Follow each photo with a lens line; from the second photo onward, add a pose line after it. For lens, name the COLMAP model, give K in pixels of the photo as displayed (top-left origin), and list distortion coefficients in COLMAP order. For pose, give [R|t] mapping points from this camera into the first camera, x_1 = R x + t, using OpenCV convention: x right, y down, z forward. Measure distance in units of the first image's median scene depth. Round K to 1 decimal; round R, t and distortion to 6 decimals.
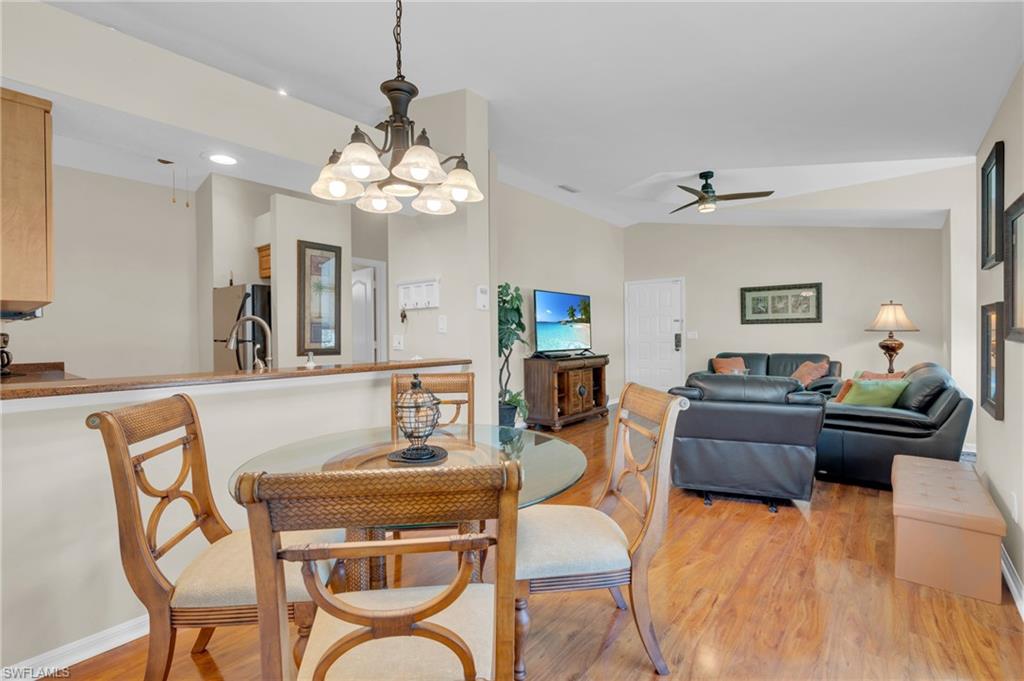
lens RADIAL K [[471.5, 0, 512.0], [0, 471.5, 340.5], [0, 0, 1]] dist [-0.000539, -0.000067]
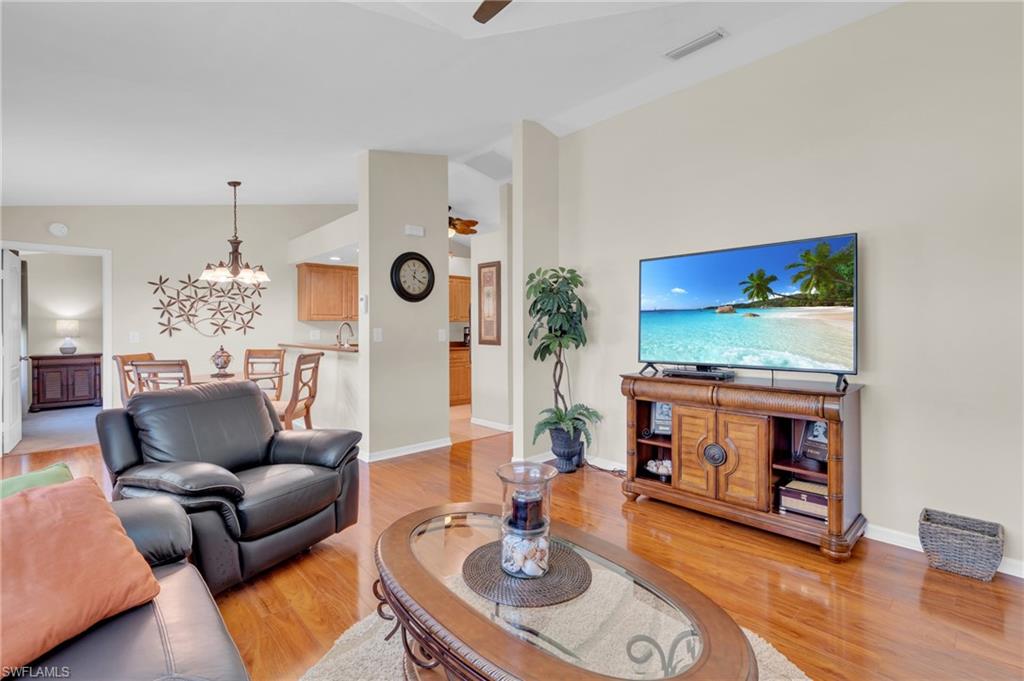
lens RADIAL K [[468.0, 0, 507.5], [0, 468.0, 319.5], [0, 0, 1]] dist [-0.003809, -0.000697]
pose [[-0.151037, -0.008980, -0.988487, 0.930336], [-0.009761, 0.999924, -0.007592, -0.031458], [0.988480, 0.008502, -0.151114, 1.271592]]
